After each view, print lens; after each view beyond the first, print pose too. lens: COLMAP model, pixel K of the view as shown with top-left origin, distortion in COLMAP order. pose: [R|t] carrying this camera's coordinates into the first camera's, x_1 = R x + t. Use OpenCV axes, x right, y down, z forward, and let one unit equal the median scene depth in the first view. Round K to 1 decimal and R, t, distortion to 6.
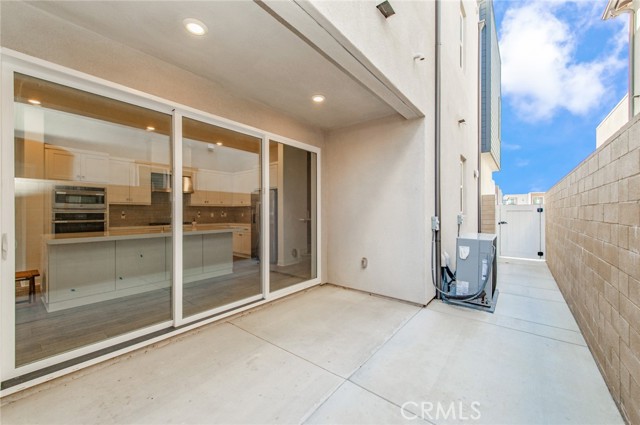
lens RADIAL K [[251.5, 0, 322.8], [0, 251.5, 213.9], [0, 0, 1]] dist [0.014311, -0.003267]
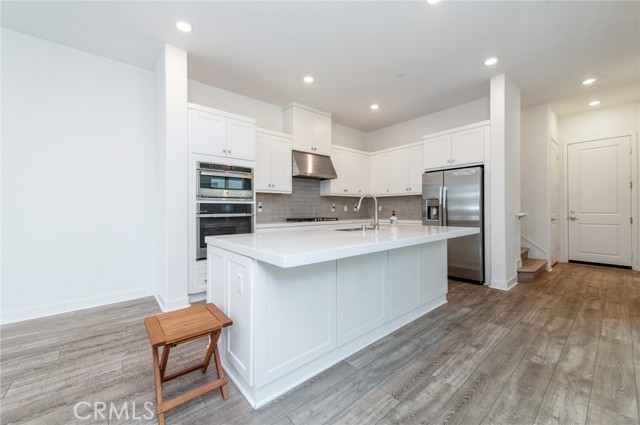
lens RADIAL K [[251.5, 0, 321.5], [0, 251.5, 209.2], [0, 0, 1]] dist [0.014311, -0.003267]
pose [[0.981232, -0.003978, -0.192789, -0.561778], [0.002761, 0.999975, -0.006581, 0.016877], [0.192811, 0.005925, 0.981218, 0.373531]]
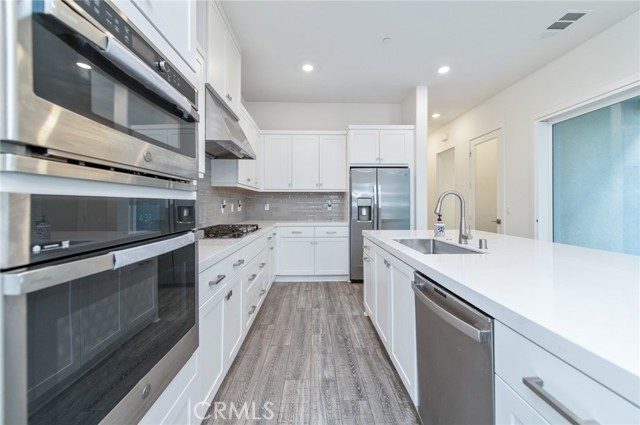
lens RADIAL K [[251.5, 0, 322.0], [0, 251.5, 203.6], [0, 0, 1]] dist [0.014311, -0.003267]
pose [[0.756287, 0.003265, 0.654232, -0.960126], [0.001506, 0.999976, -0.006732, 0.000385], [-0.654239, 0.006076, 0.756264, 0.791438]]
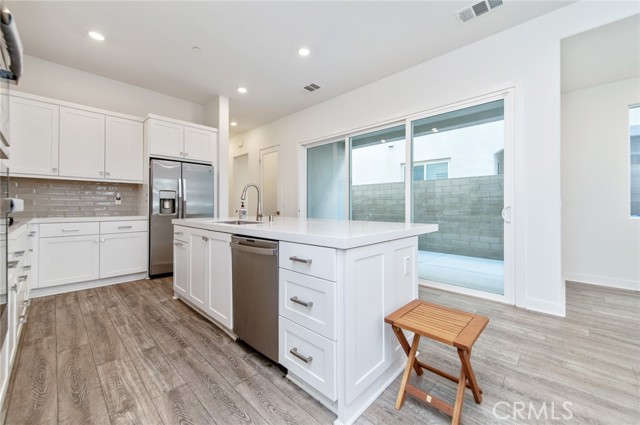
lens RADIAL K [[251.5, 0, 318.7], [0, 251.5, 205.0], [0, 0, 1]] dist [0.014311, -0.003267]
pose [[0.085545, 0.007901, 0.996303, -1.086682], [0.002142, 0.999965, -0.008114, 0.028983], [-0.996332, 0.002828, 0.085525, 0.763972]]
